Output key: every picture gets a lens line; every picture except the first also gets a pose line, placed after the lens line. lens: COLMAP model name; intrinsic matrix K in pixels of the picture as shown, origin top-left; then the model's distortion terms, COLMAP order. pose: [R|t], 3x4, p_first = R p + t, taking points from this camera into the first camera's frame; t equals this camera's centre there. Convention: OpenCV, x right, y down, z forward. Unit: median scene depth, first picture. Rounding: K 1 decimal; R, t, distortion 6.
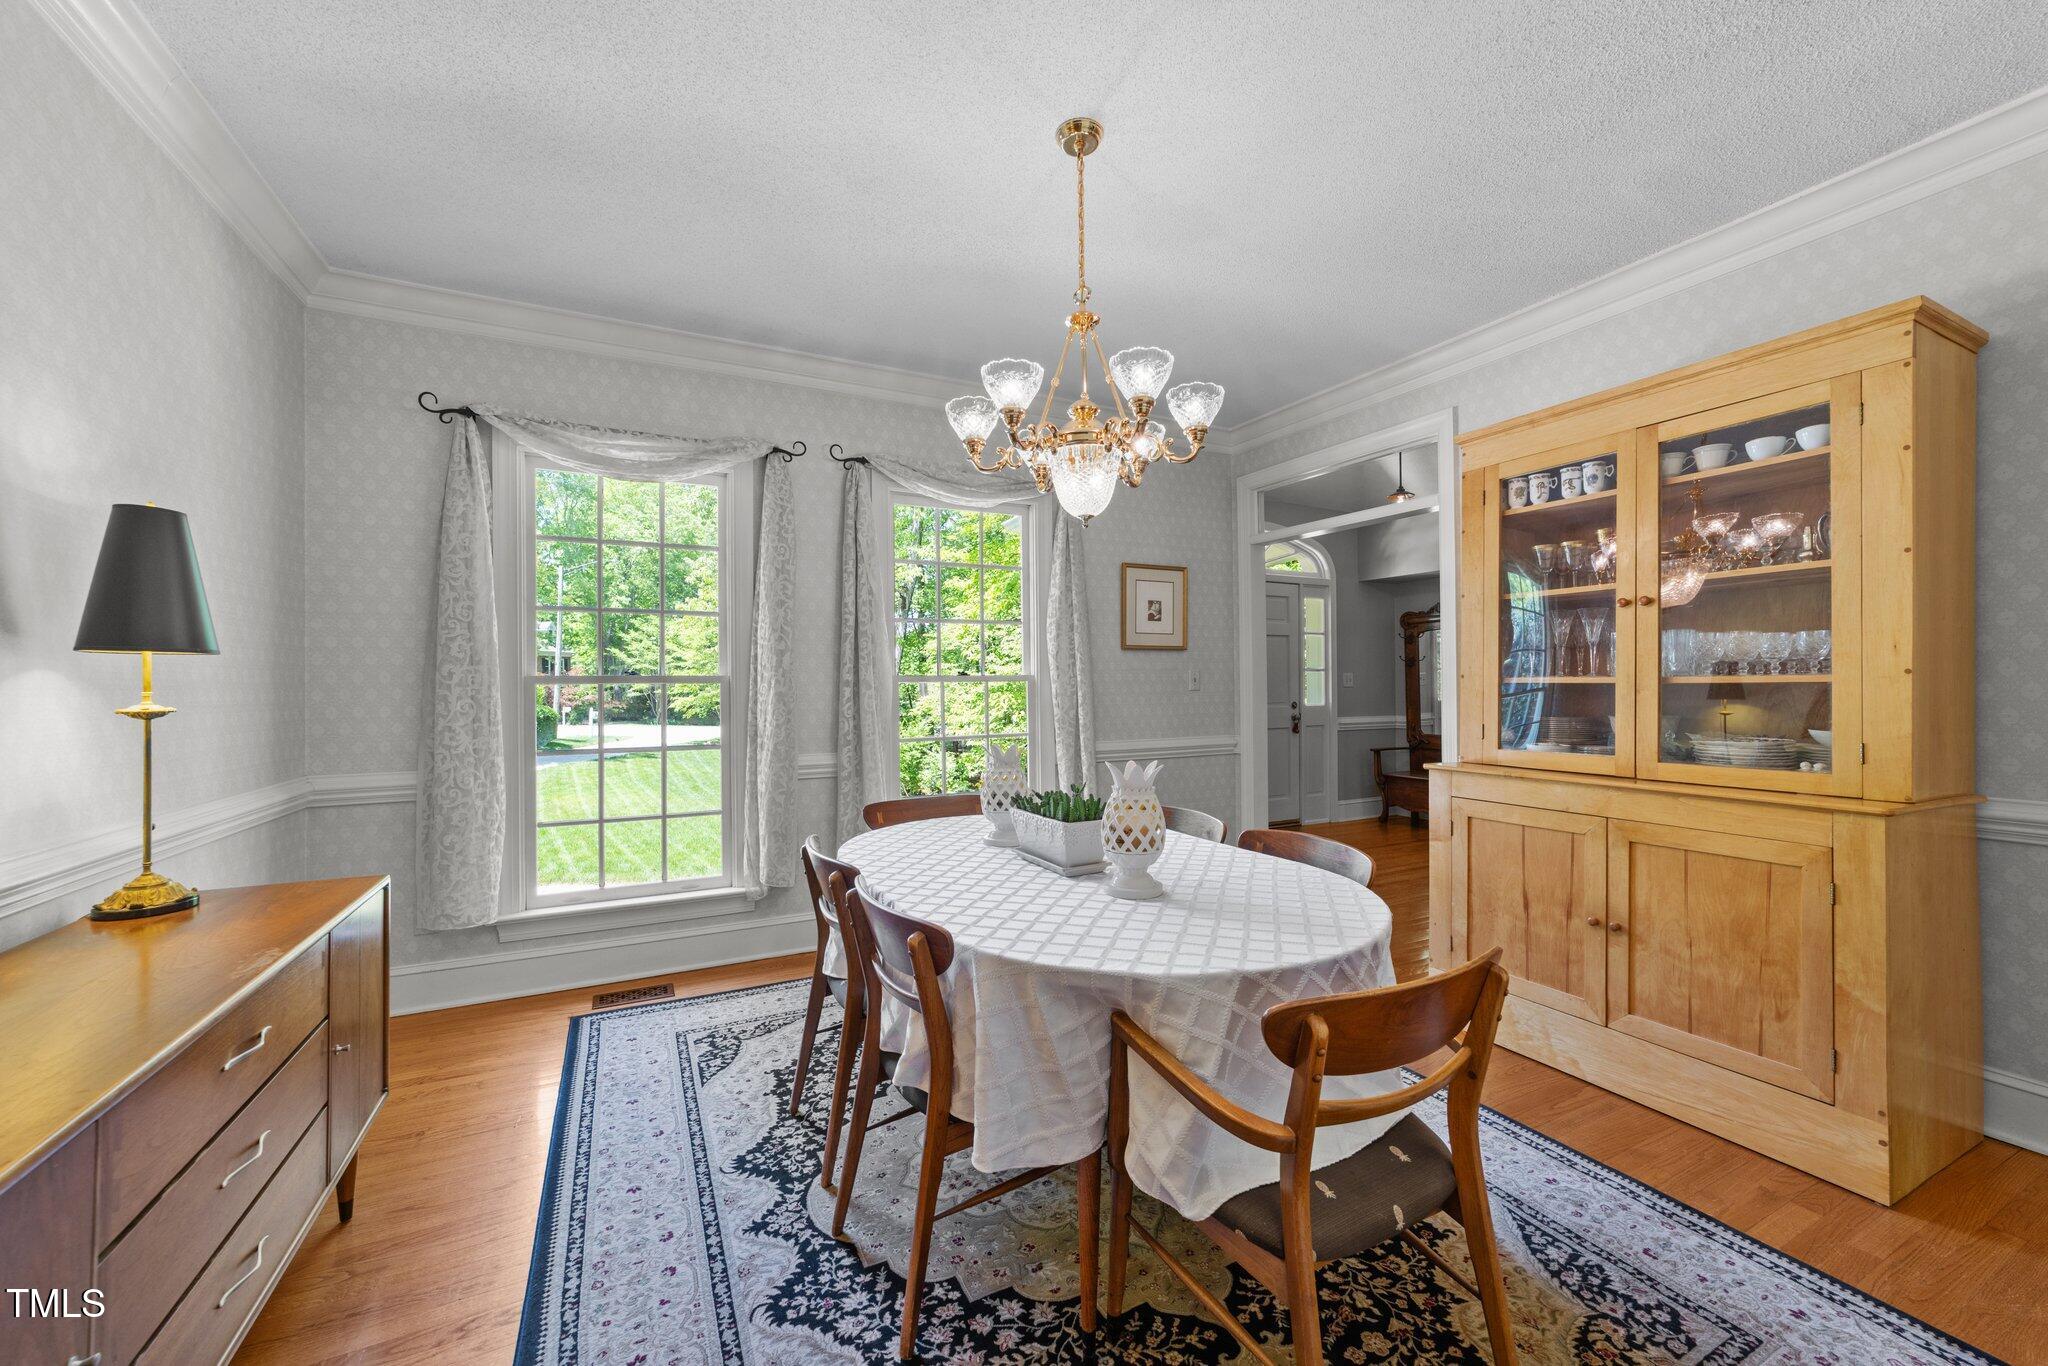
lens RADIAL K [[782.1, 0, 1011.7], [0, 782.1, 688.9], [0, 0, 1]] dist [-0.012845, 0.004435]
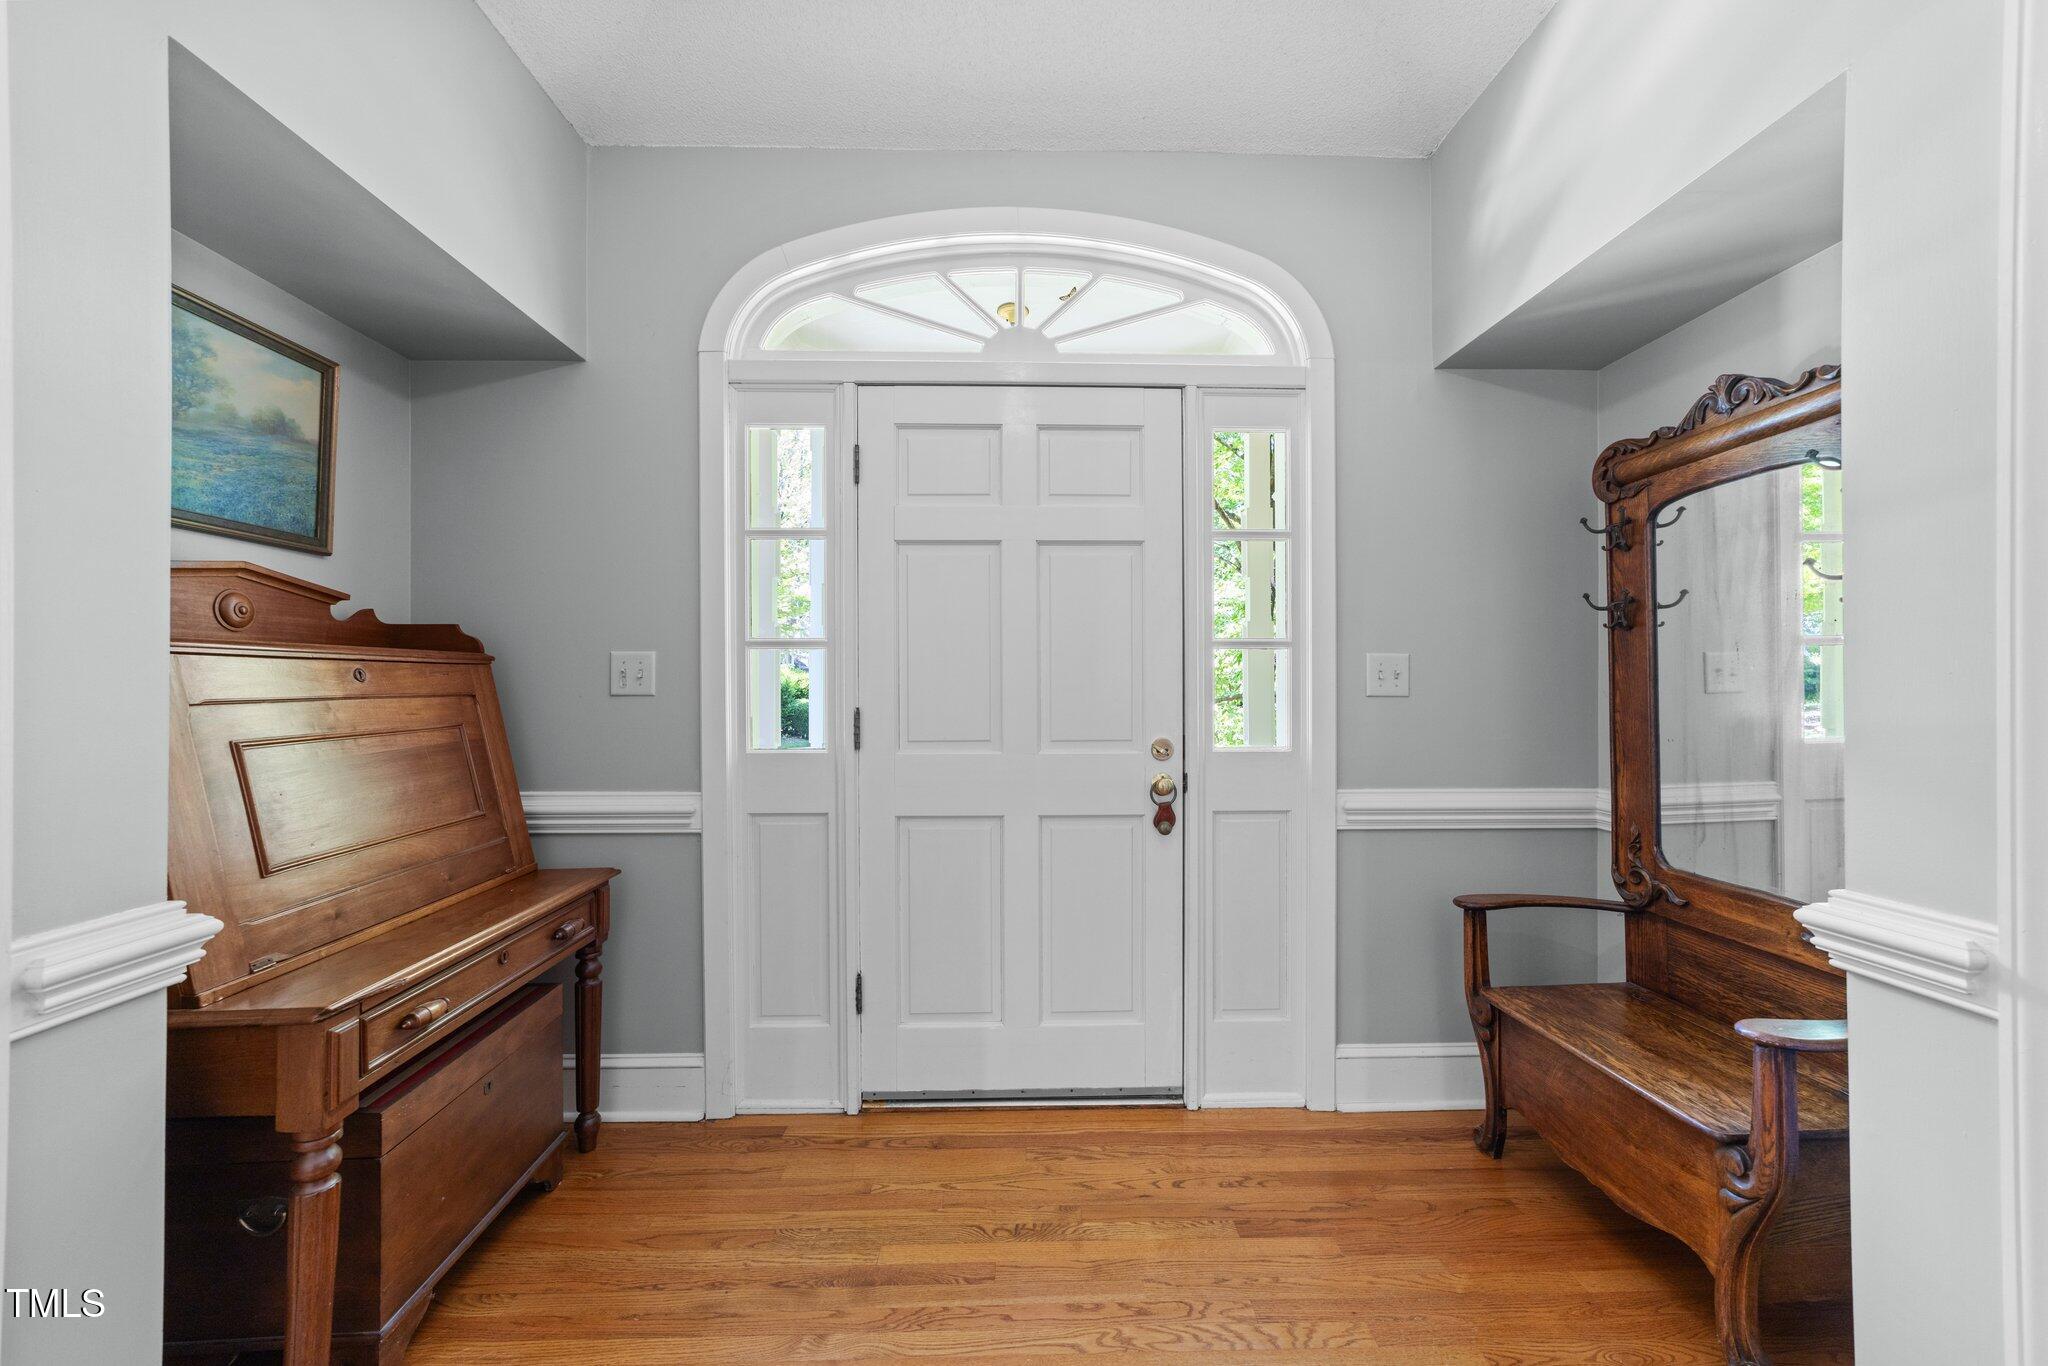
lens RADIAL K [[782.1, 0, 1014.4], [0, 782.1, 680.9], [0, 0, 1]] dist [-0.012845, 0.004435]
pose [[0.905709, 0.004007, -0.423880, 0.434366], [-0.005729, 0.999980, -0.002789, -0.006860], [0.423860, 0.004955, 0.905714, 0.651954]]
